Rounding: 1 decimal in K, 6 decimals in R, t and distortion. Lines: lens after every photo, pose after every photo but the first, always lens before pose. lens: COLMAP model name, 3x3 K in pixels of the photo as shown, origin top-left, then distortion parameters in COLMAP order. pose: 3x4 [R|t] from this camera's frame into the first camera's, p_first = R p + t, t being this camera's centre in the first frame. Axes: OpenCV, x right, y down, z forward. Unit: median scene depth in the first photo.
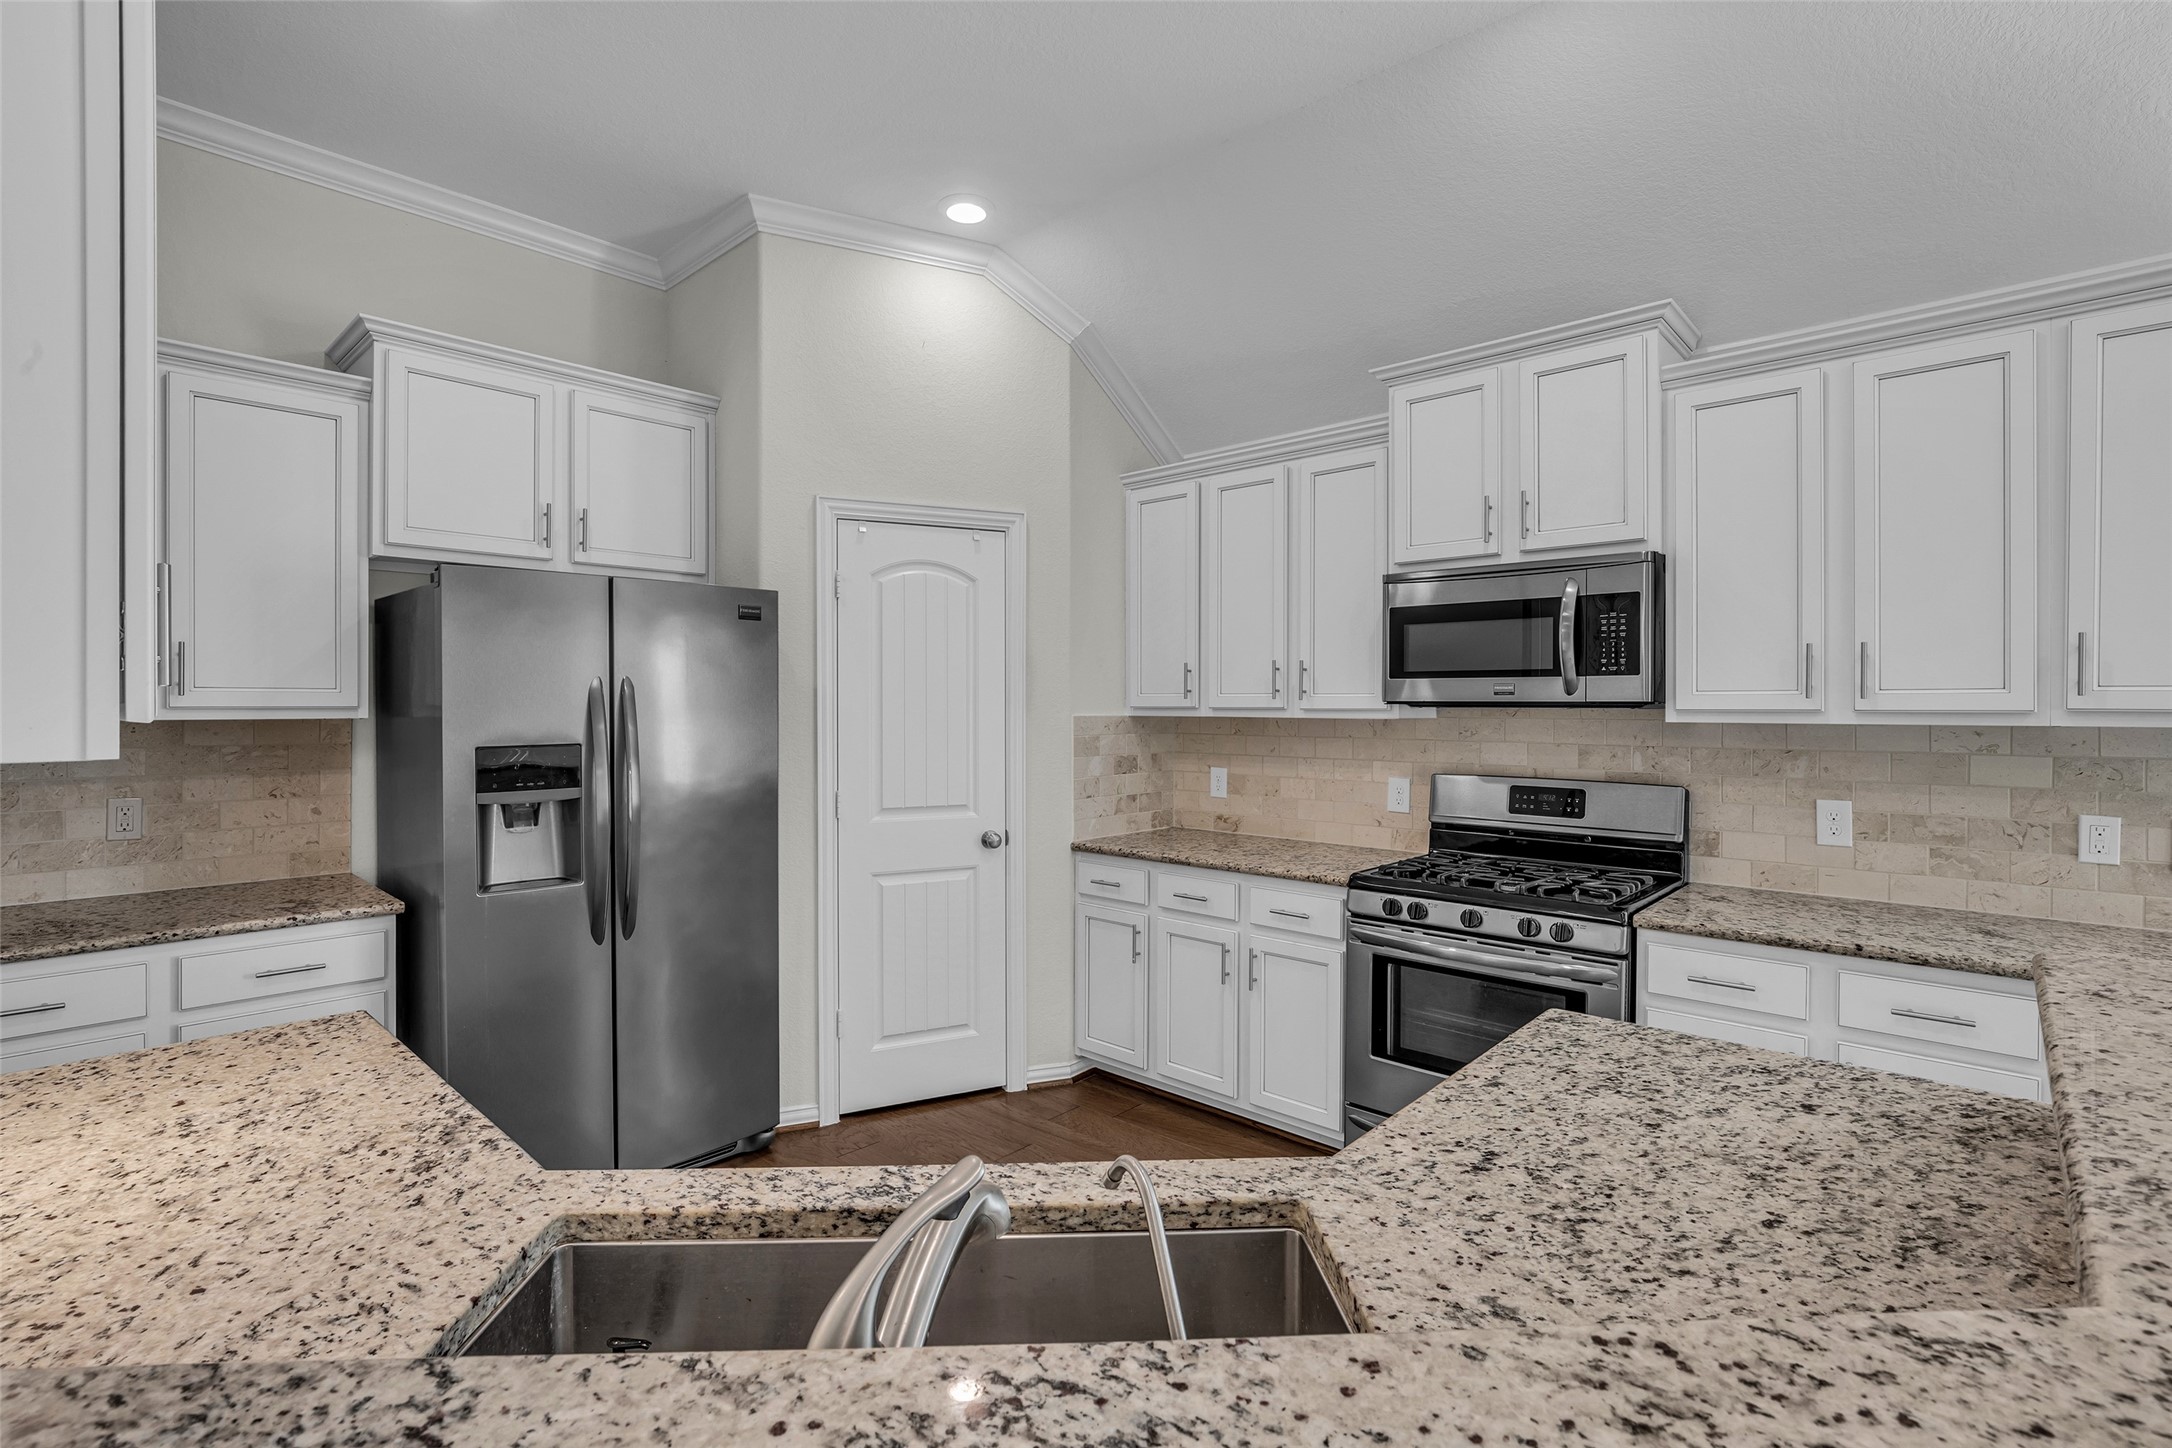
lens RADIAL K [[992.4, 0, 1086.2], [0, 992.4, 709.2], [0, 0, 1]] dist [-0.016408, 0.003355]
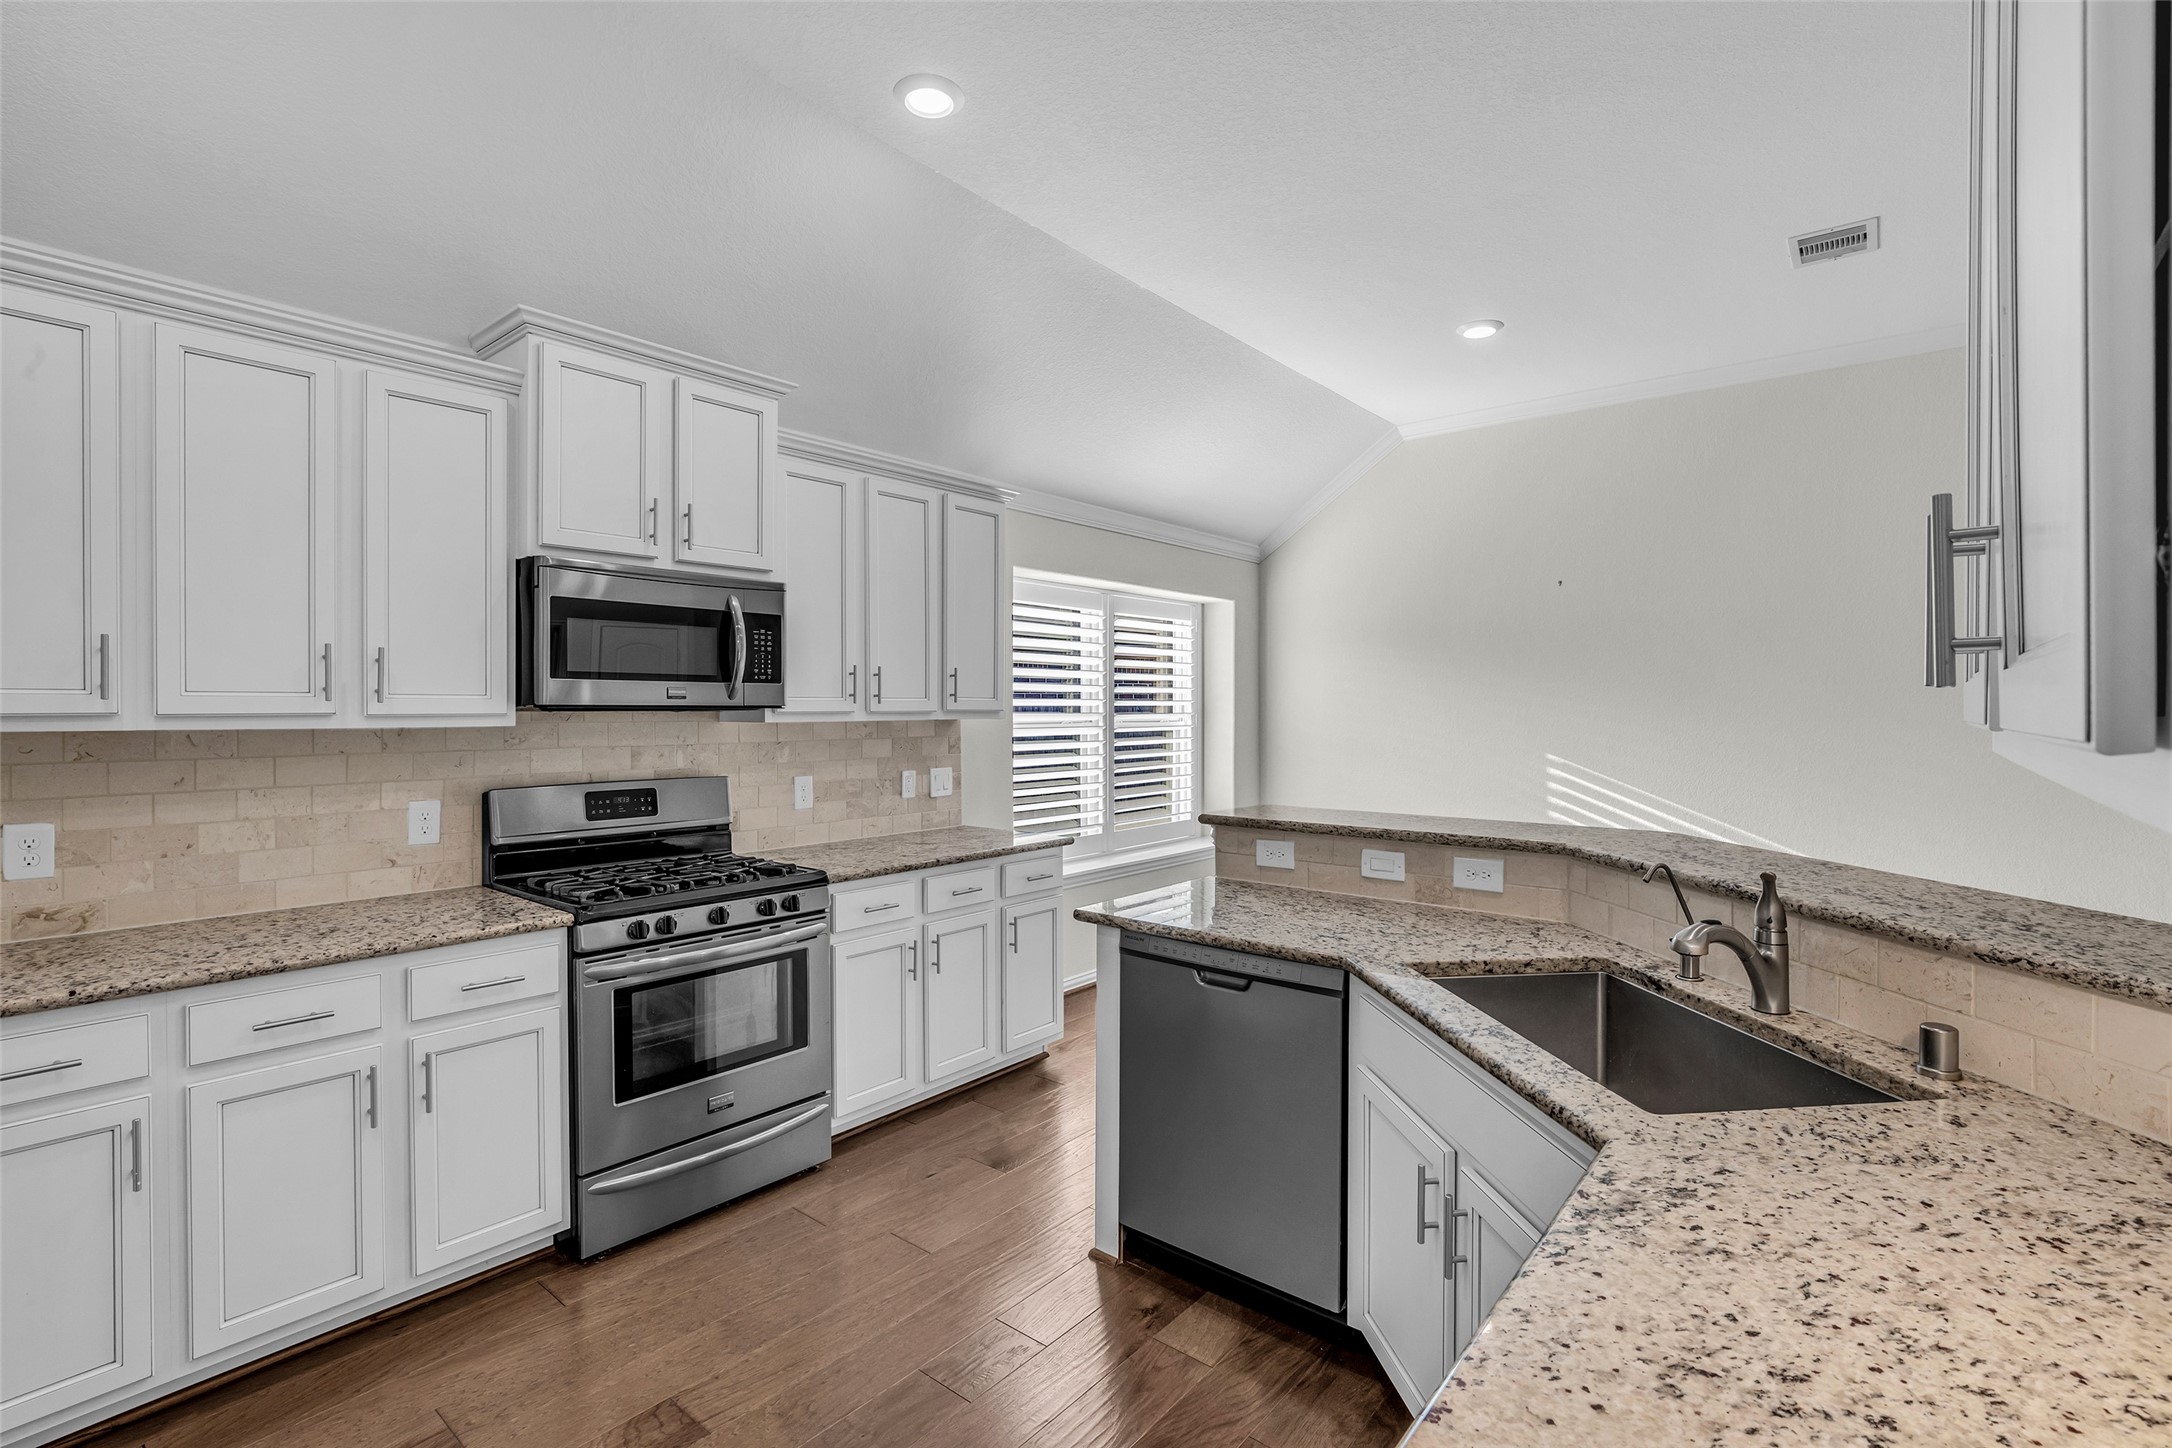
lens RADIAL K [[992.4, 0, 1084.0], [0, 992.4, 715.8], [0, 0, 1]] dist [-0.016408, 0.003355]
pose [[-0.049712, -0.009887, 0.998715, -0.589005], [0.005389, 0.999934, 0.010167, -0.004756], [-0.998749, 0.005888, -0.049655, 0.599992]]
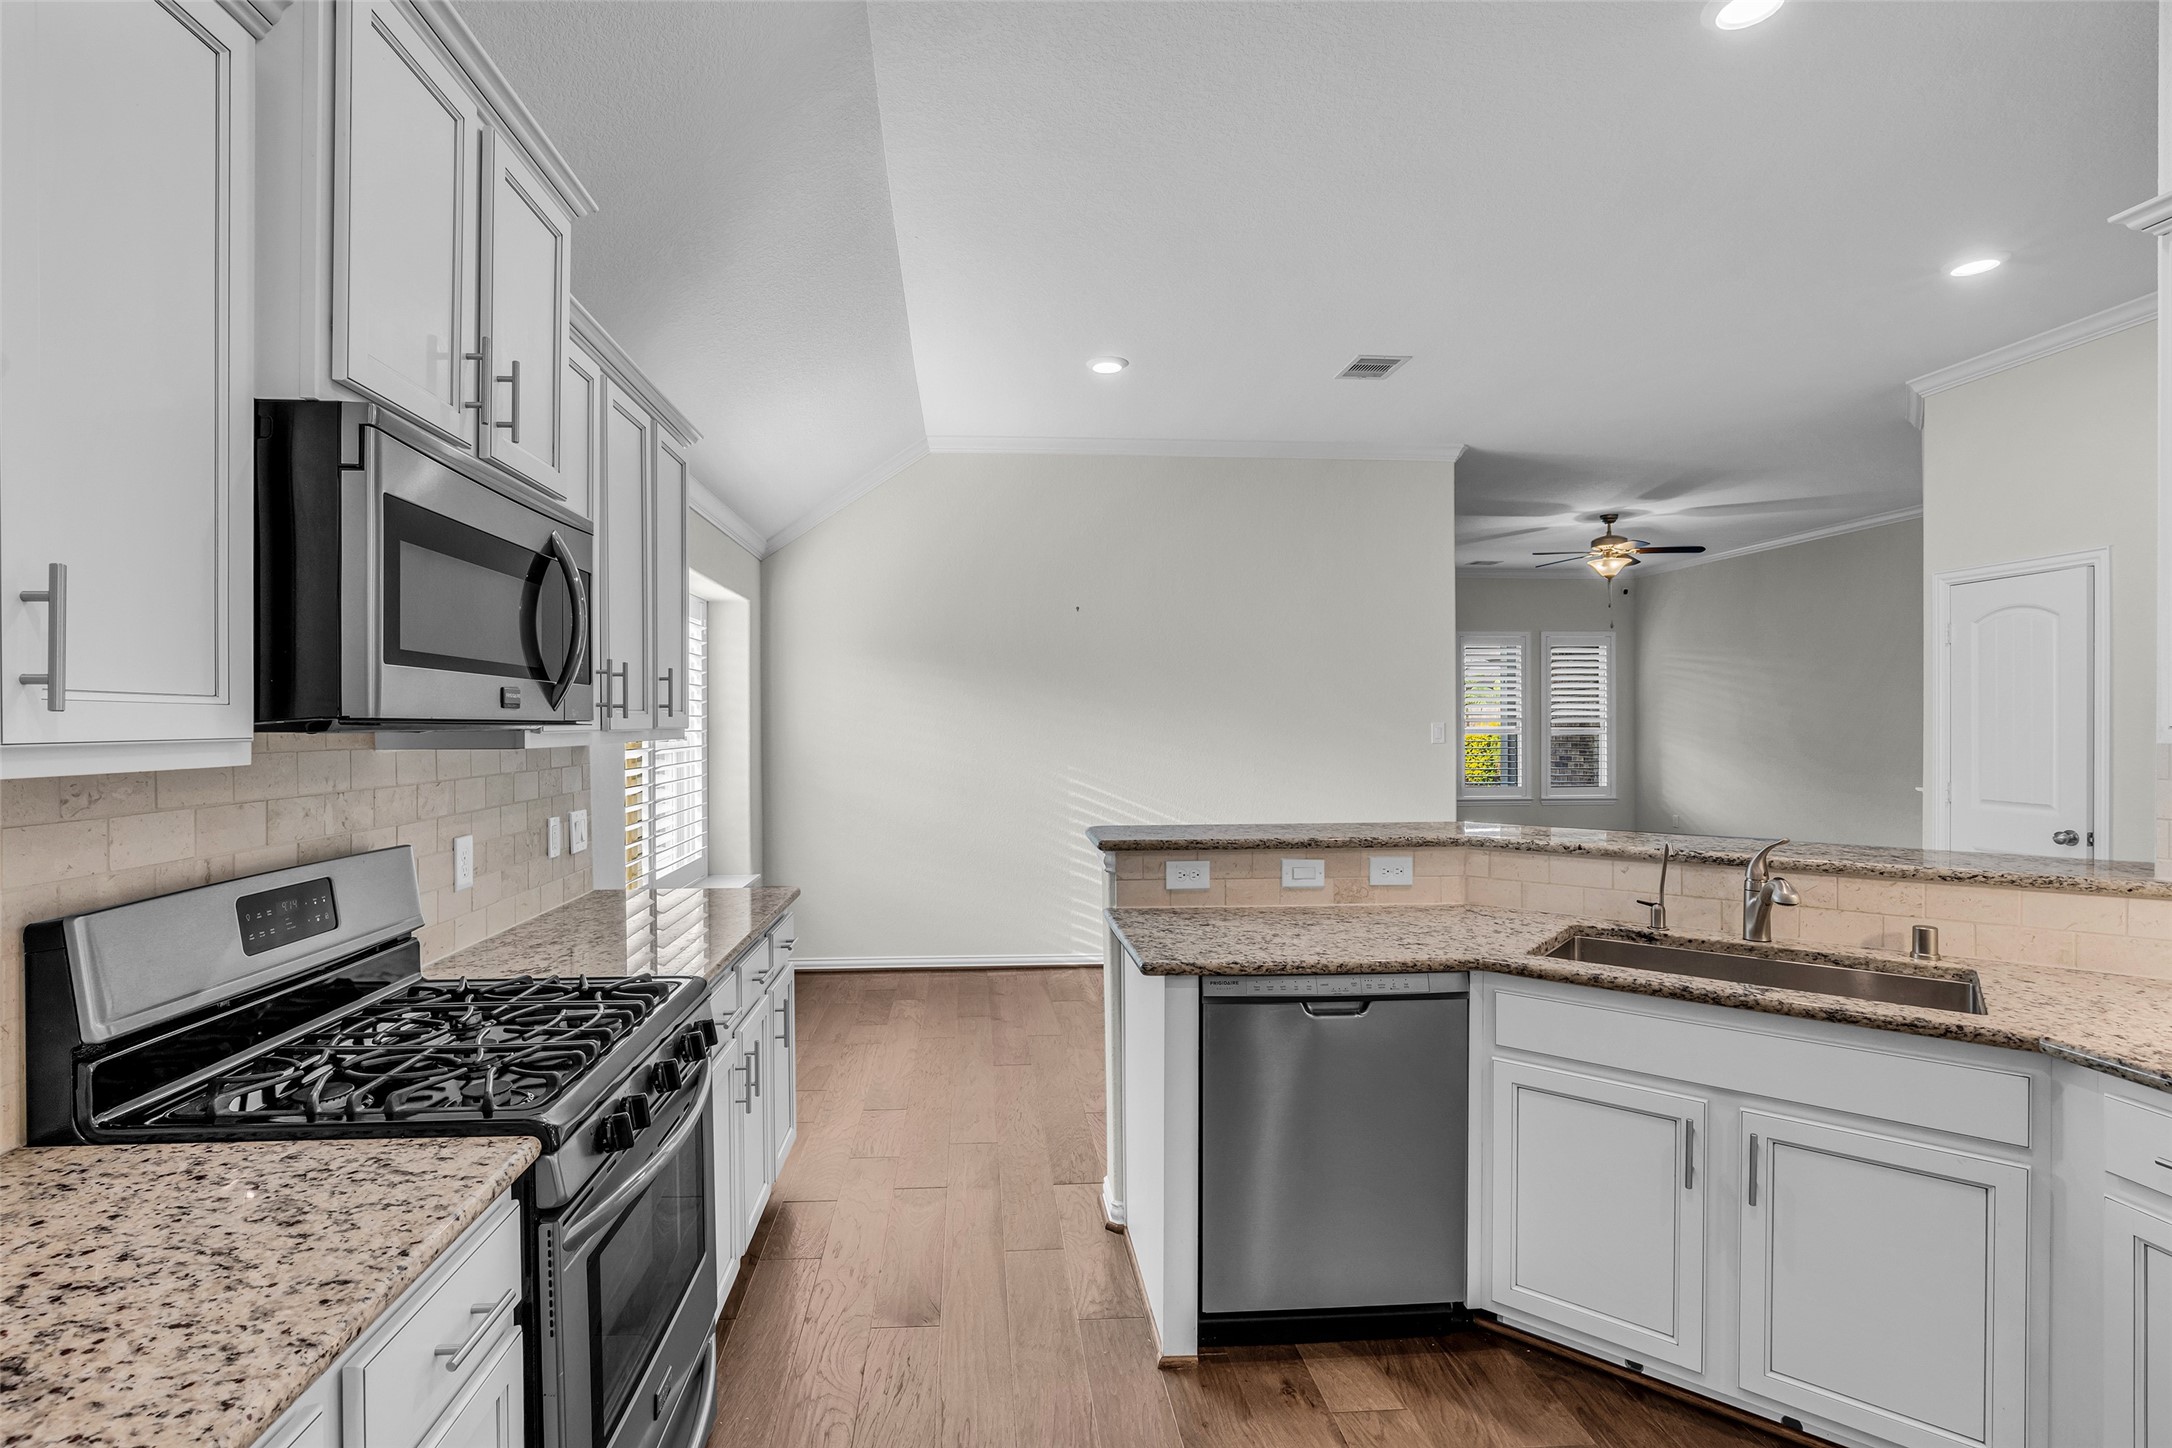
lens RADIAL K [[1003.7, 0, 1140.2], [0, 1003.7, 724.4], [0, 0, 1]] dist [-0.012151, 0.000909]
pose [[-0.726845, -0.001796, 0.686799, -0.216950], [0.004938, 0.999957, 0.007841, -0.007615], [-0.686783, 0.009091, -0.726805, 1.115670]]
